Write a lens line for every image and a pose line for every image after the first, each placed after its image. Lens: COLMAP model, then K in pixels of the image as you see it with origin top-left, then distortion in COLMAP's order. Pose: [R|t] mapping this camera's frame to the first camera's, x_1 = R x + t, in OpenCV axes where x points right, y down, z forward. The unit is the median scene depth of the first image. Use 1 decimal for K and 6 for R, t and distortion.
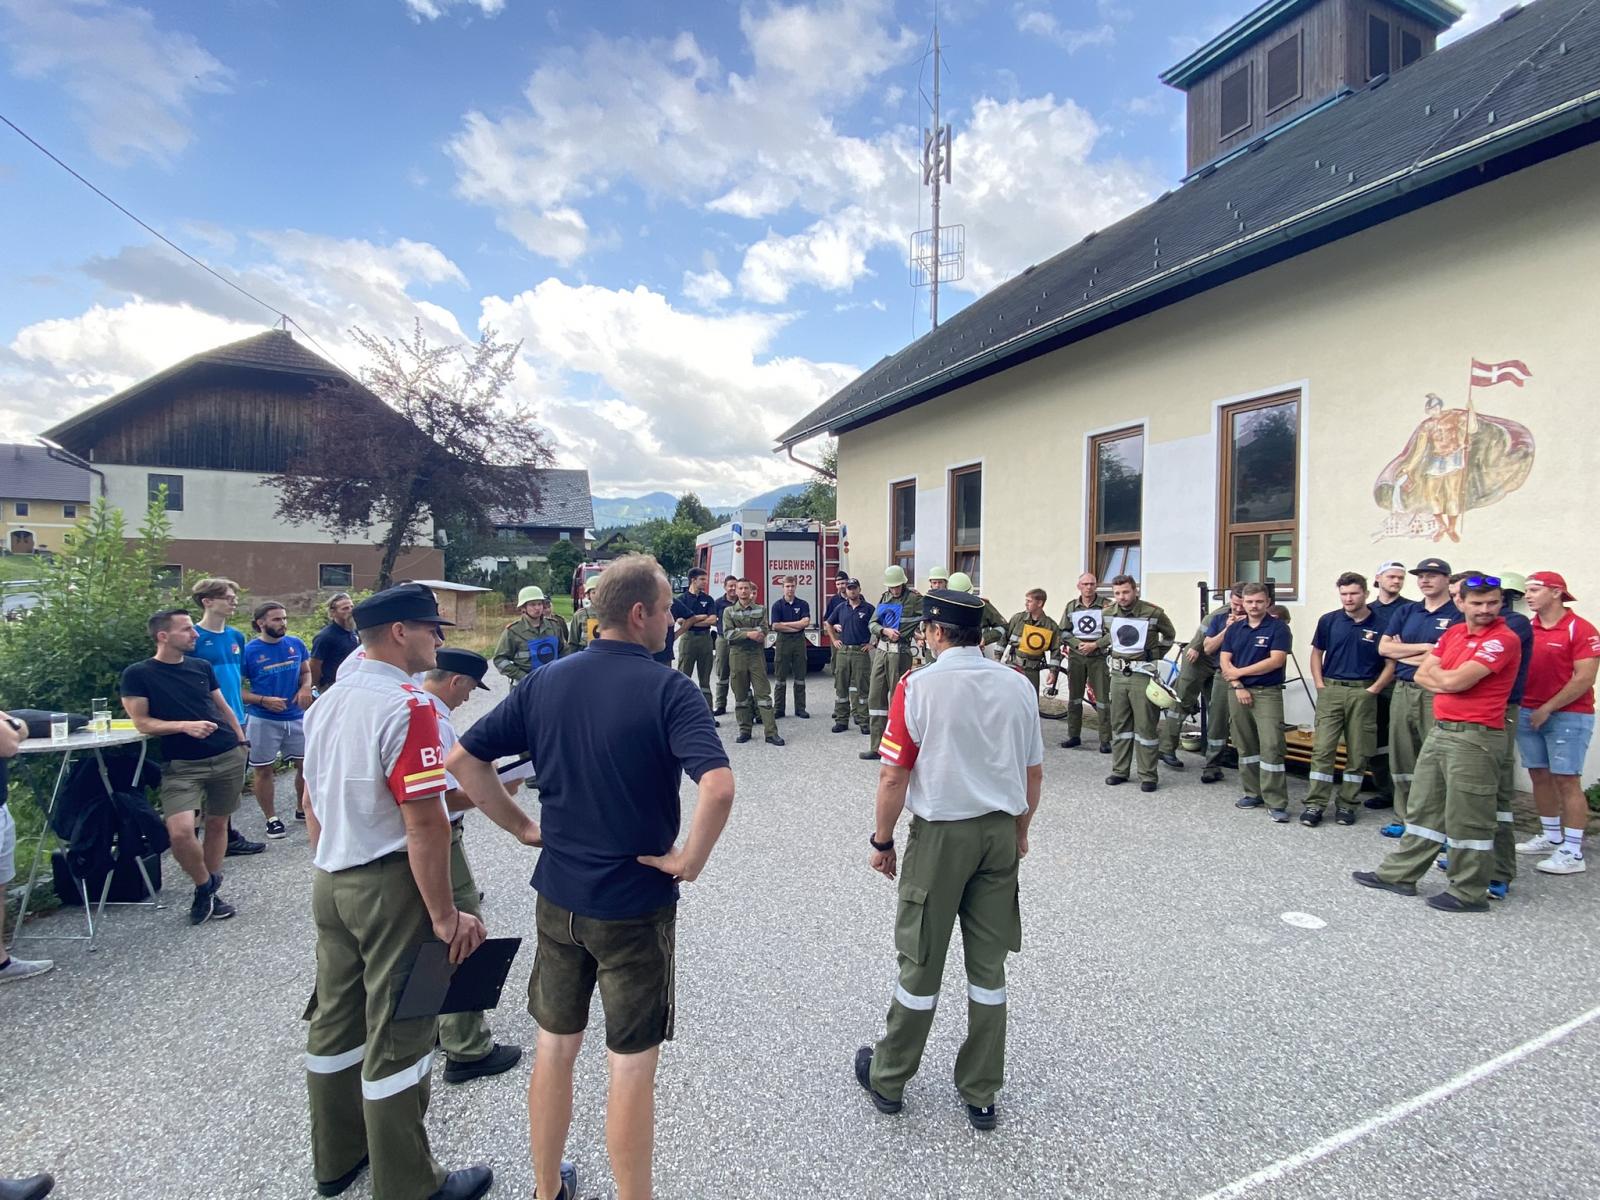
lens RADIAL K [[796.9, 0, 796.0], [0, 796.9, 609.0], [0, 0, 1]] dist [-0.011392, -0.000260]
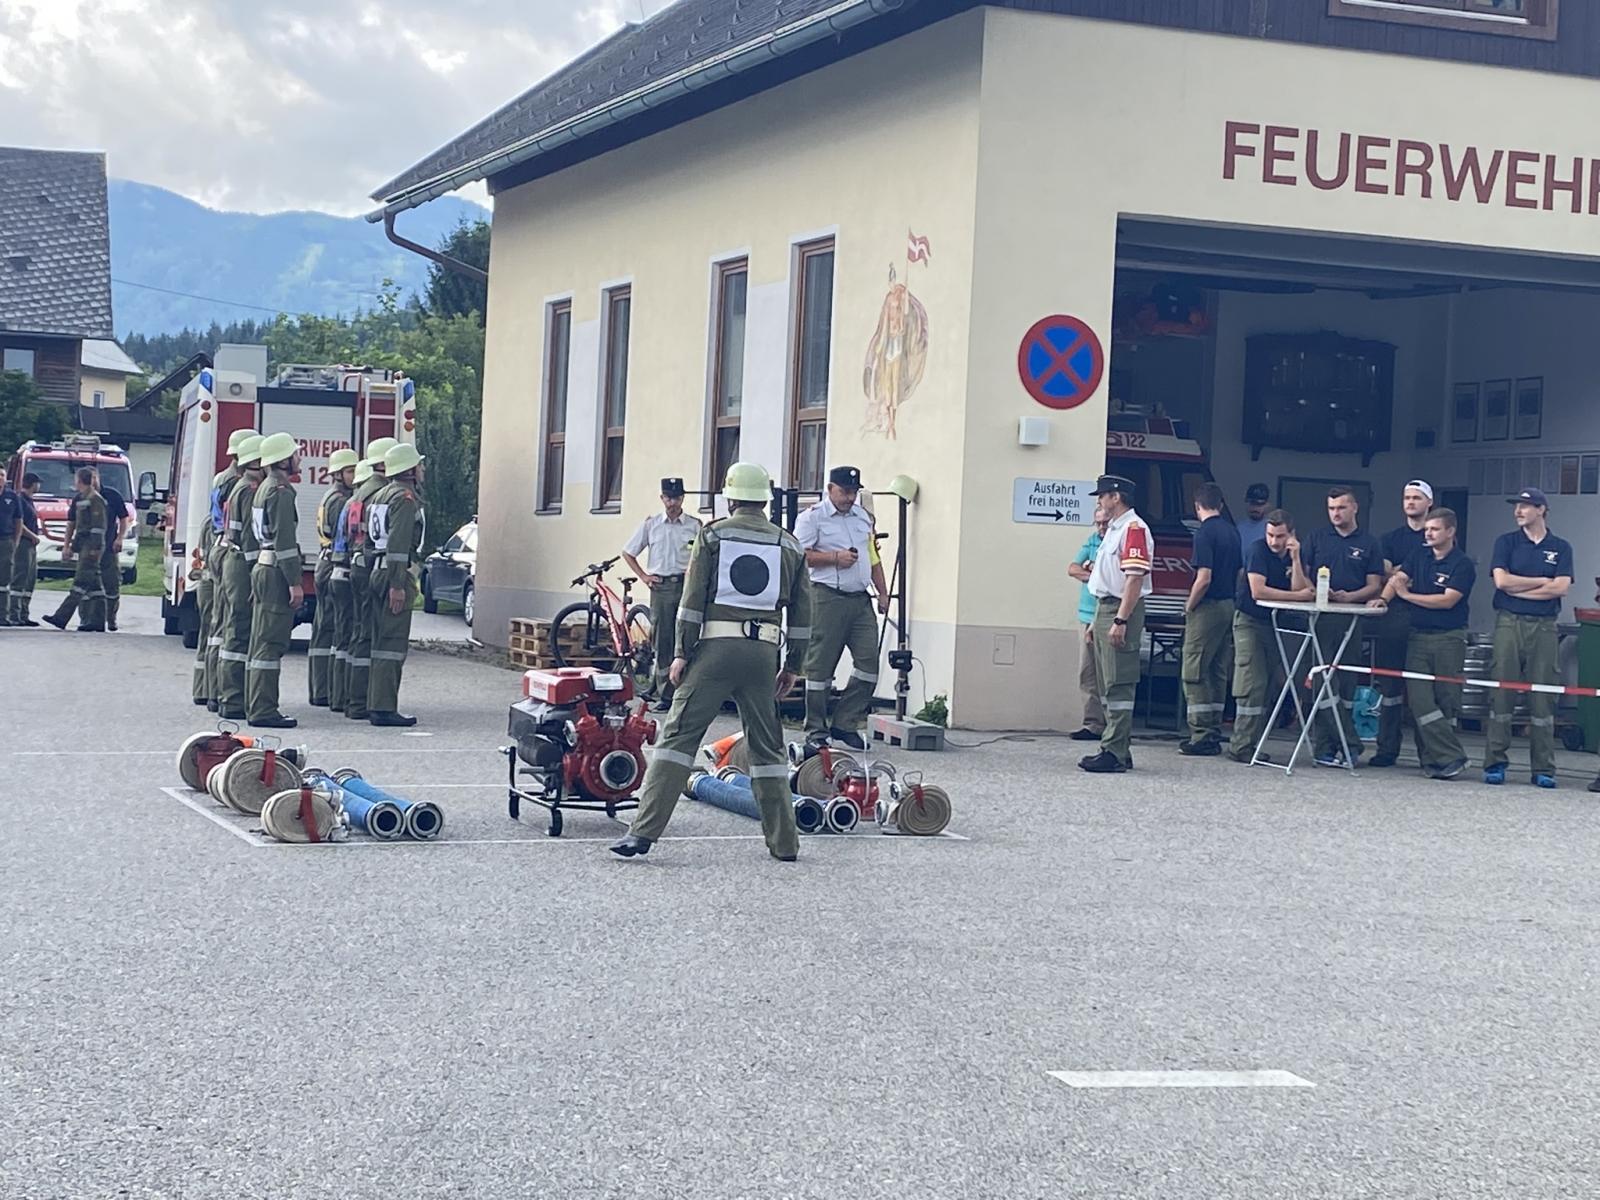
lens RADIAL K [[3090.2, 0, 800.0], [0, 3090.2, 600.0], [0, 0, 1]] dist [0.133789, 0.054937]
pose [[0.997265, 0.044214, -0.059218, 0.501043], [-0.045319, 0.998820, -0.017443, 0.080243], [0.058377, 0.020079, 0.998093, -1.245012]]
